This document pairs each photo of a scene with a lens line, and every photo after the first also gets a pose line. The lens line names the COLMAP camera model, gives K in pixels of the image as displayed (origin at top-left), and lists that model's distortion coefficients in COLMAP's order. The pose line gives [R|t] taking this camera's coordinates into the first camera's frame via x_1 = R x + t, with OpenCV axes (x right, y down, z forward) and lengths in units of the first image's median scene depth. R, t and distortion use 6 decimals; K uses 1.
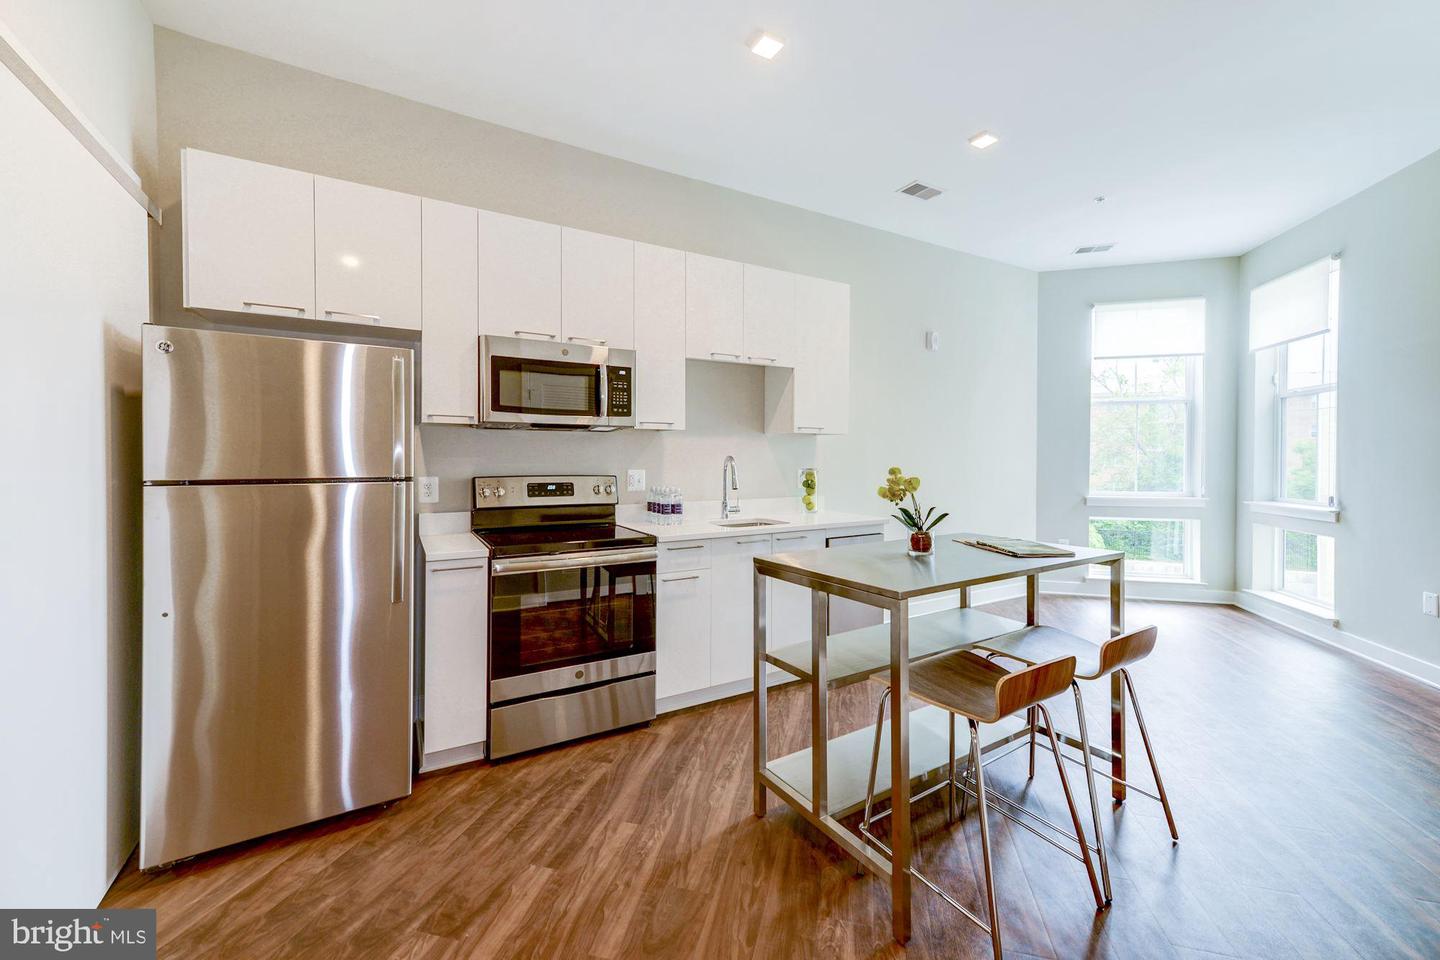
lens RADIAL K [[571.5, 0, 727.6], [0, 571.5, 466.5], [0, 0, 1]] dist [0.012142, 0.000094]
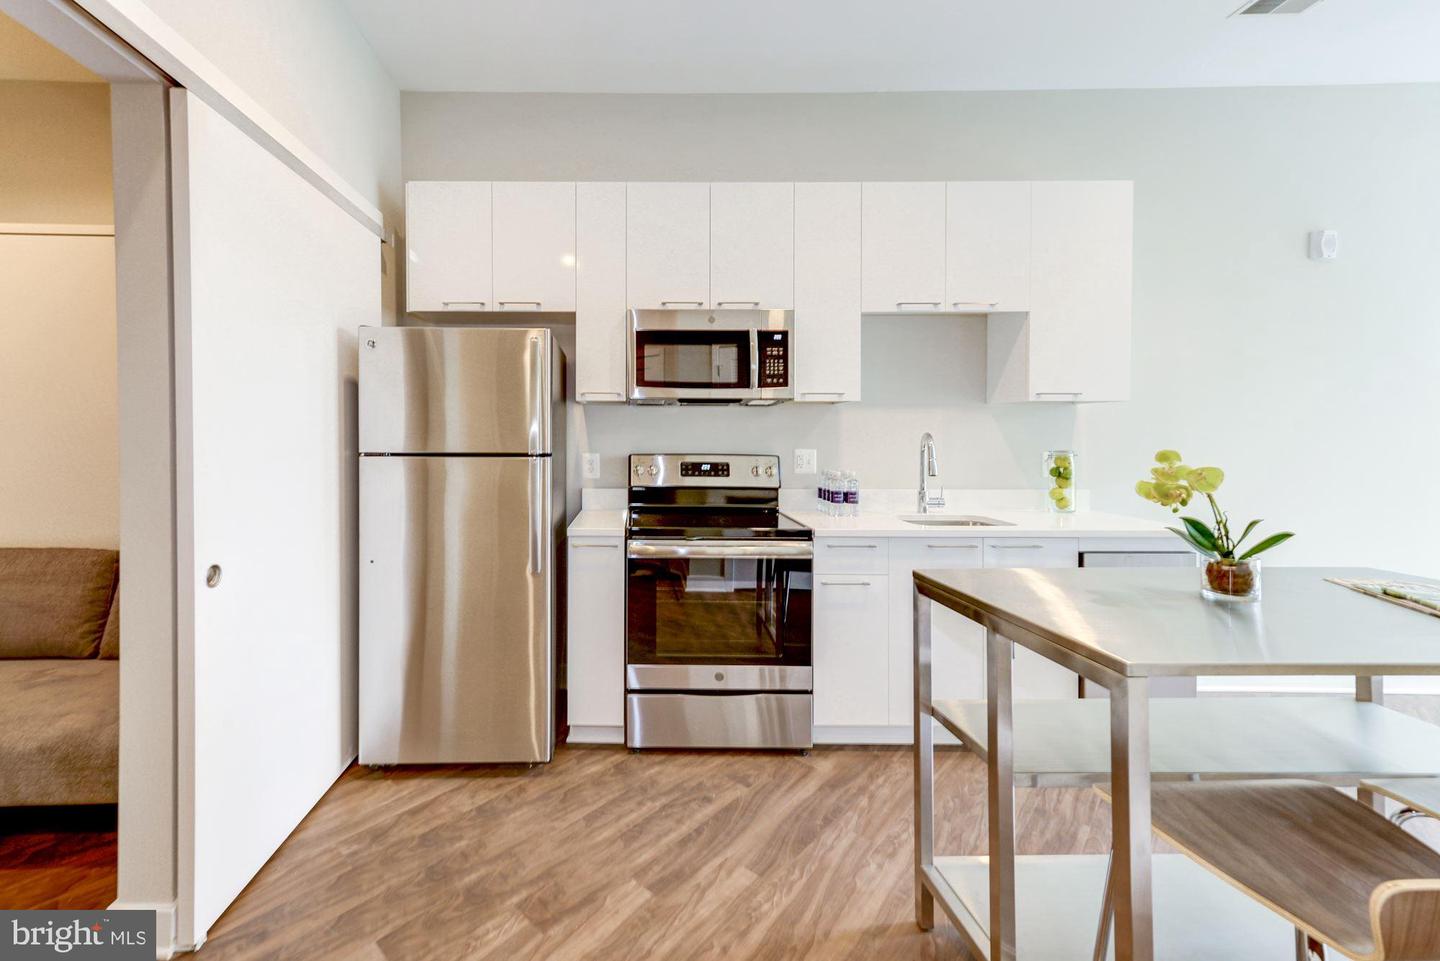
lens RADIAL K [[571.5, 0, 715.0], [0, 571.5, 442.0], [0, 0, 1]] dist [0.012142, 0.000094]
pose [[0.859535, 0.005501, -0.511047, 0.199774], [-0.009951, 0.999933, -0.005974, 0.001426], [0.510979, 0.010221, 0.859532, 0.232766]]
